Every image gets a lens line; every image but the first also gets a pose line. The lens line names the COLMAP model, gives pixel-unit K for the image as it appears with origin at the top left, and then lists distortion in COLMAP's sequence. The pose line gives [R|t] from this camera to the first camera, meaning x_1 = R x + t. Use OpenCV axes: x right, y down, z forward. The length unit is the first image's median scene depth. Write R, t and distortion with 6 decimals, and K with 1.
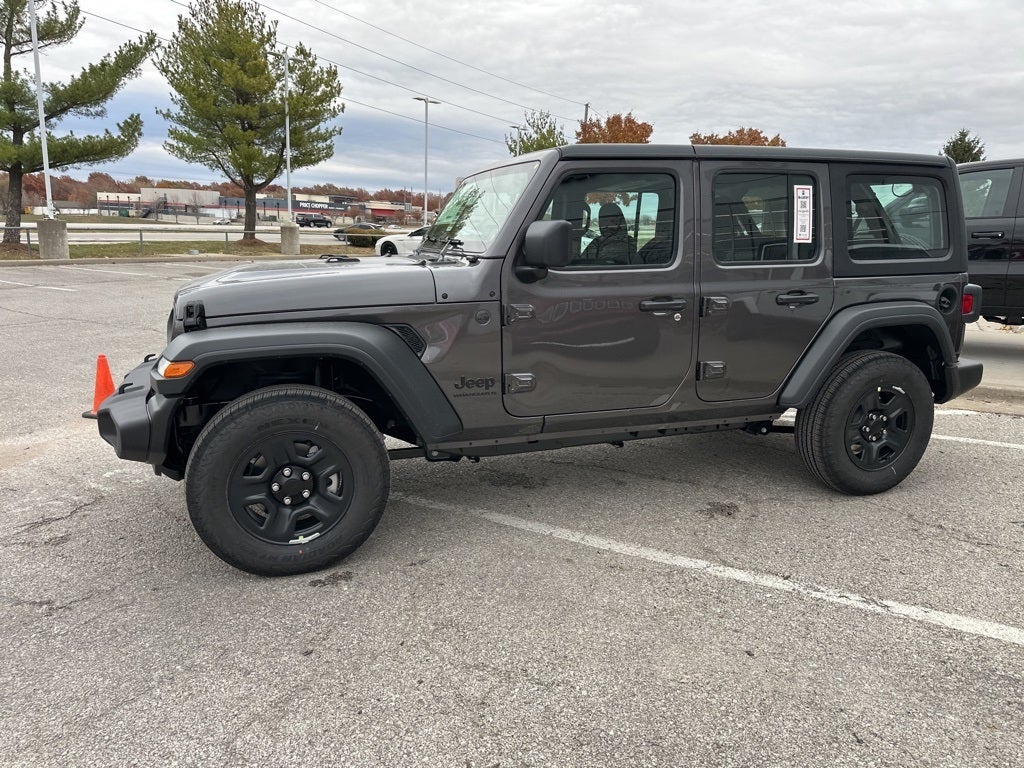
lens RADIAL K [[720.4, 0, 506.7], [0, 720.4, 384.7], [0, 0, 1]] dist [0.032615, -0.036561]
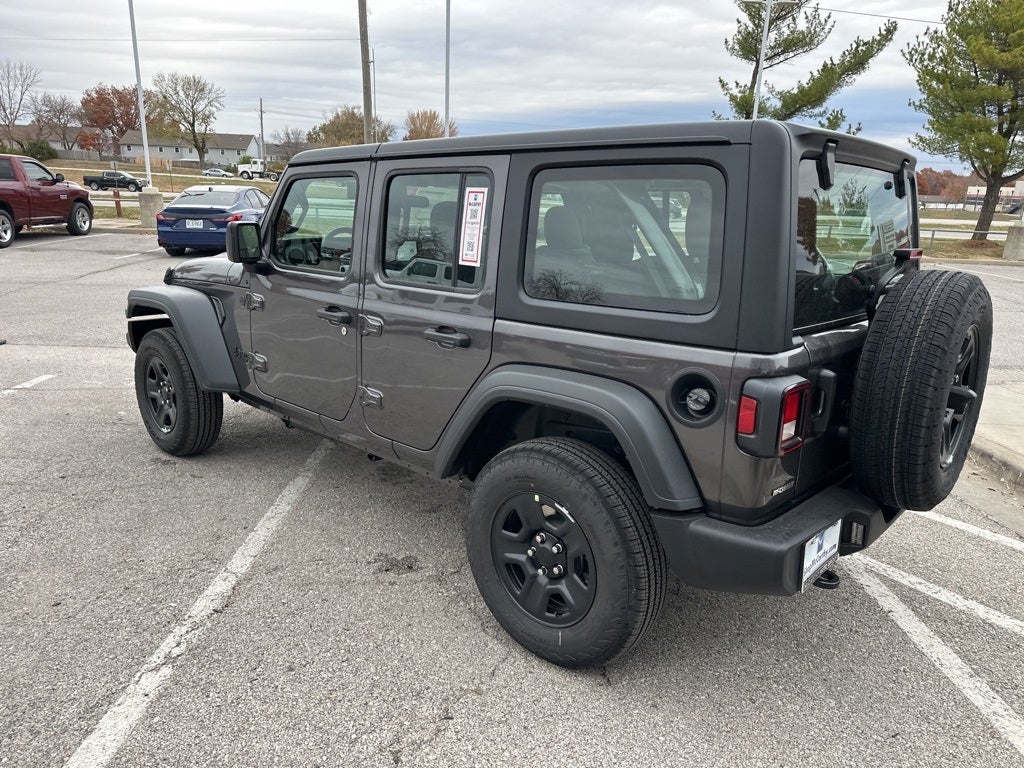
lens RADIAL K [[720.4, 0, 507.2], [0, 720.4, 386.1], [0, 0, 1]] dist [0.032615, -0.036561]
pose [[0.485566, 0.217760, -0.846644, 0.730524], [-0.209969, 0.969180, 0.128855, -0.121126], [0.848610, 0.115202, 0.516324, 0.450246]]
